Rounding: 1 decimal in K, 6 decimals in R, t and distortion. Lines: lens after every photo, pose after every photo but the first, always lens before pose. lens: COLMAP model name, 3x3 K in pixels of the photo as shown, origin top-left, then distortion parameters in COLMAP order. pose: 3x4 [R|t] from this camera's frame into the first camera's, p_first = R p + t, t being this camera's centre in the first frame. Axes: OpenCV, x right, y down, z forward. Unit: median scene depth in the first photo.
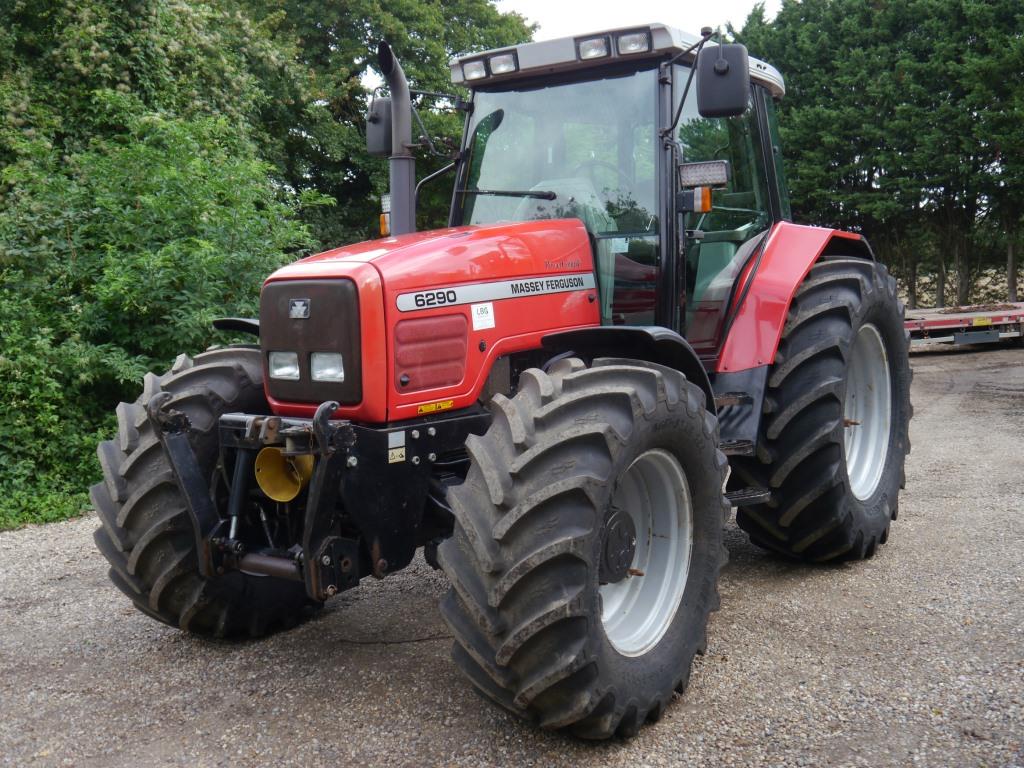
lens RADIAL K [[1090.0, 0, 512.0], [0, 1090.0, 384.0], [0, 0, 1]] dist [-0.018789, 0.006177]
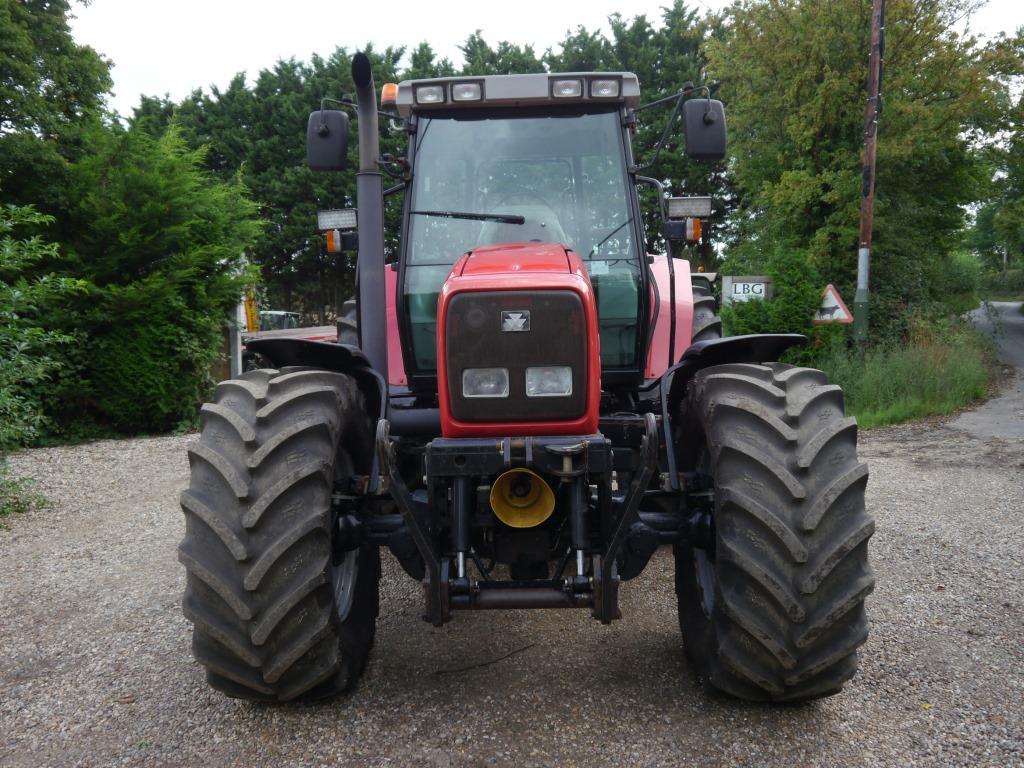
lens RADIAL K [[922.8, 0, 512.0], [0, 922.8, 384.0], [0, 0, 1]] dist [-0.003938, -0.012911]
pose [[0.835899, -0.043878, 0.547127, -0.528765], [0.055273, 0.998462, -0.004372, -0.009447], [-0.546094, 0.033896, 0.837038, 0.277391]]
